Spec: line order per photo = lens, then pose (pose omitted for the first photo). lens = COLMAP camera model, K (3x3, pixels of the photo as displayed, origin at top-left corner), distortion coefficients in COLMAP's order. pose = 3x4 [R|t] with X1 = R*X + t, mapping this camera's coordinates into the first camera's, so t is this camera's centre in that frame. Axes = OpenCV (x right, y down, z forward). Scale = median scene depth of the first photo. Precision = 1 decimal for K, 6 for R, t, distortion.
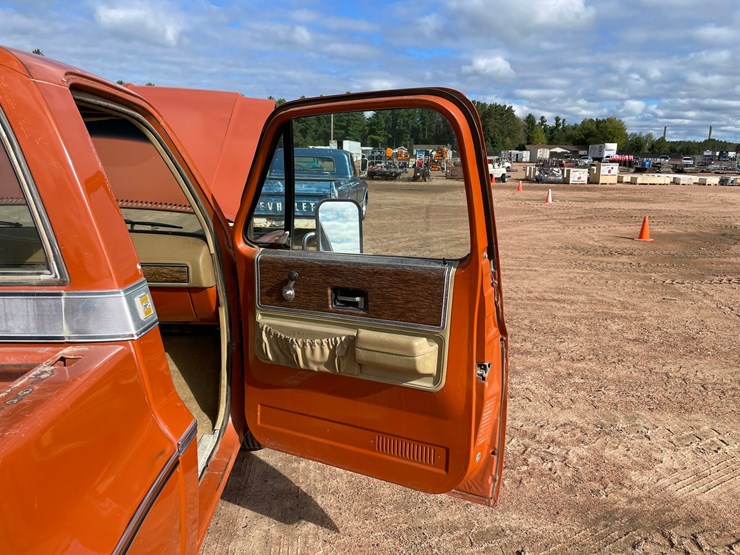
lens RADIAL K [[559.1, 0, 370.0], [0, 559.1, 282.2], [0, 0, 1]] dist [0.087511, -0.114429]
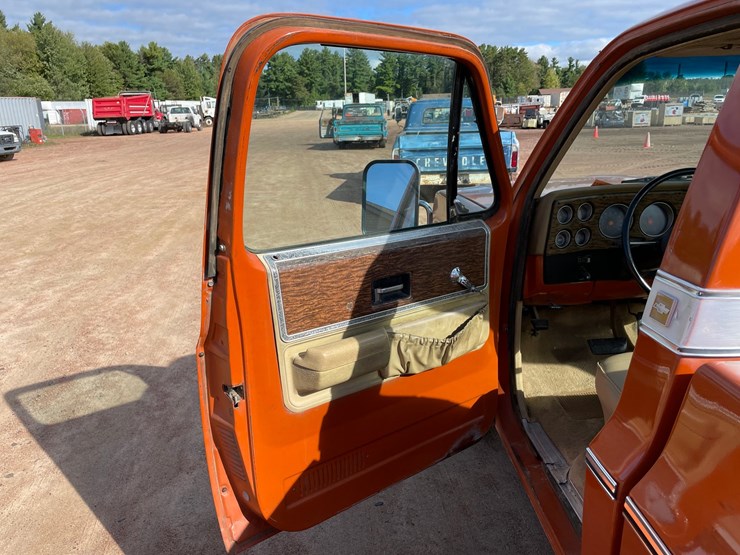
lens RADIAL K [[564.4, 0, 363.9], [0, 564.4, 287.7], [0, 0, 1]] dist [0.055197, -0.063293]
pose [[0.999002, -0.037330, -0.024538, -0.045992], [0.039270, 0.995692, 0.084000, -0.001382], [0.021297, -0.084880, 0.996164, 0.003837]]
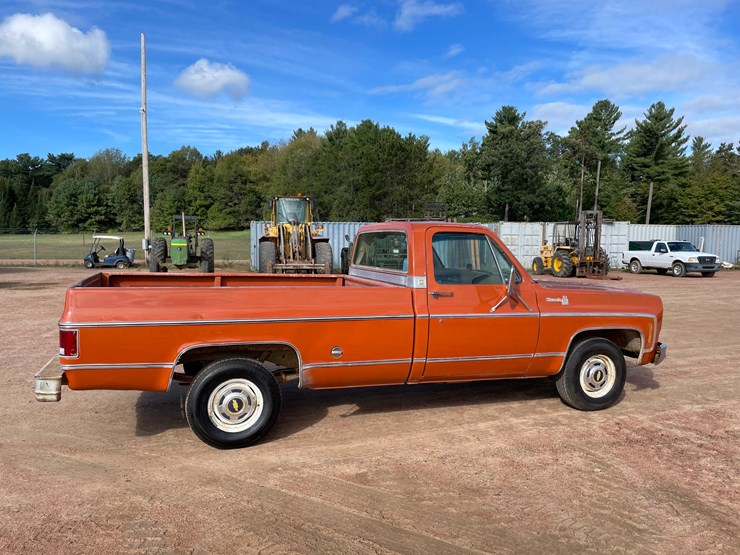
lens RADIAL K [[559.1, 0, 363.7], [0, 559.1, 278.8], [0, 0, 1]] dist [0.087511, -0.114429]
pose [[0.288387, 0.052716, -0.956062, 0.064875], [-0.213205, 0.976952, -0.010443, 0.002875], [0.933476, 0.206849, 0.292980, -0.011949]]
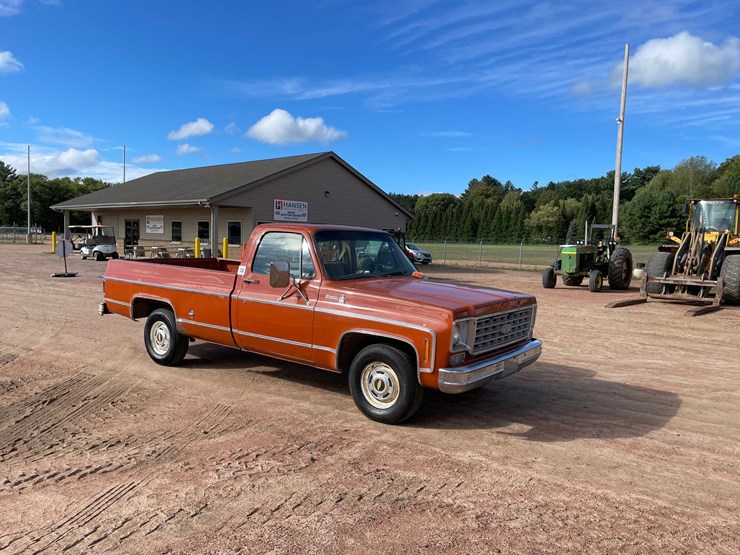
lens RADIAL K [[559.1, 0, 368.9], [0, 559.1, 279.5], [0, 0, 1]] dist [0.087511, -0.114429]
pose [[-0.623687, 0.019835, -0.781422, 0.056426], [-0.209271, 0.958949, 0.191370, -0.021384], [0.753140, 0.282884, -0.593933, 0.095163]]
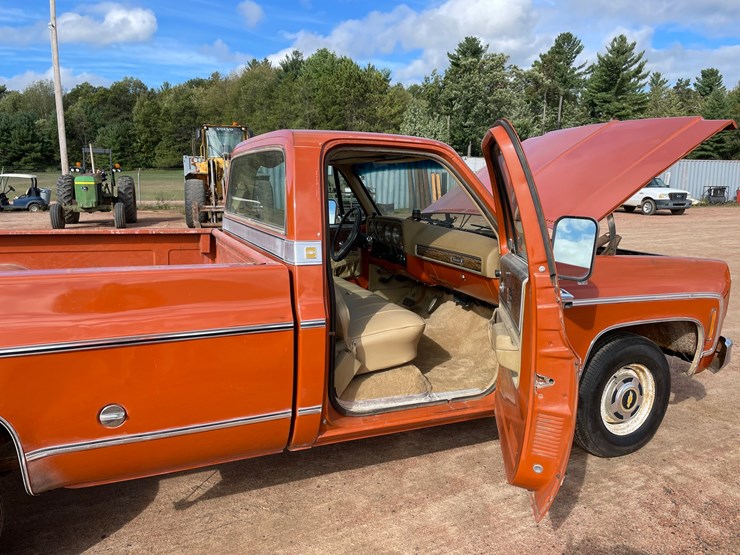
lens RADIAL K [[559.1, 0, 374.1], [0, 559.1, 270.1], [0, 0, 1]] dist [0.087511, -0.114429]
pose [[0.367310, 0.134254, -0.920358, 0.029379], [-0.200776, 0.977643, 0.062481, -0.001282], [0.908170, 0.161836, 0.386053, 0.007903]]
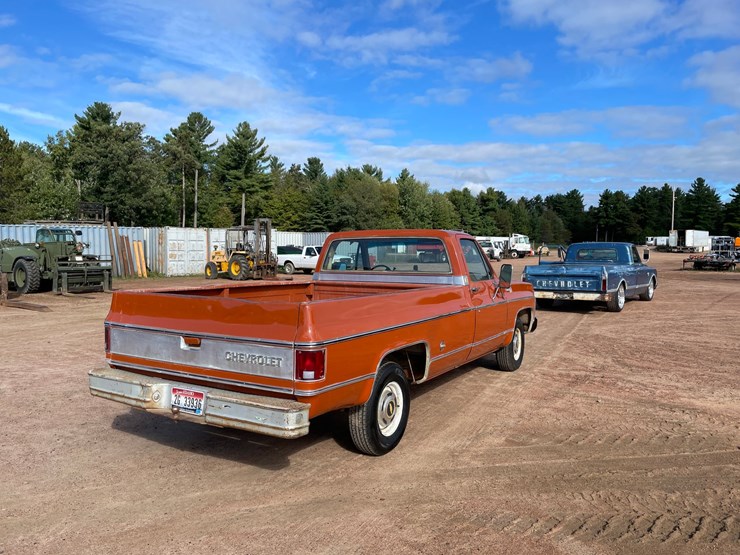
lens RADIAL K [[559.1, 0, 365.4], [0, 559.1, 275.3], [0, 0, 1]] dist [0.087511, -0.114429]
pose [[0.840442, 0.011150, -0.541786, 0.029094], [-0.104769, 0.984268, -0.142265, 0.015024], [0.531677, 0.176328, 0.828389, -0.067990]]
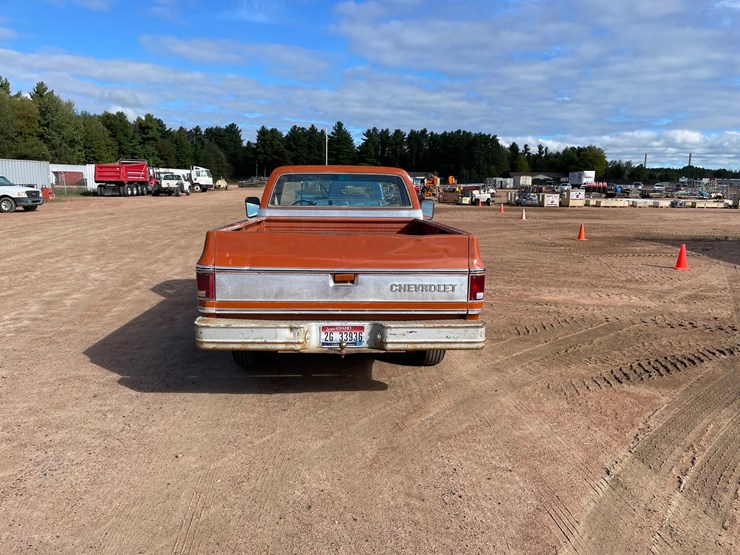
lens RADIAL K [[559.1, 0, 370.8], [0, 559.1, 293.3], [0, 0, 1]] dist [0.087511, -0.114429]
pose [[0.999710, -0.006544, 0.023168, -0.019782], [0.007163, 0.999618, -0.026710, 0.018770], [-0.022985, 0.026868, 0.999375, -0.087163]]
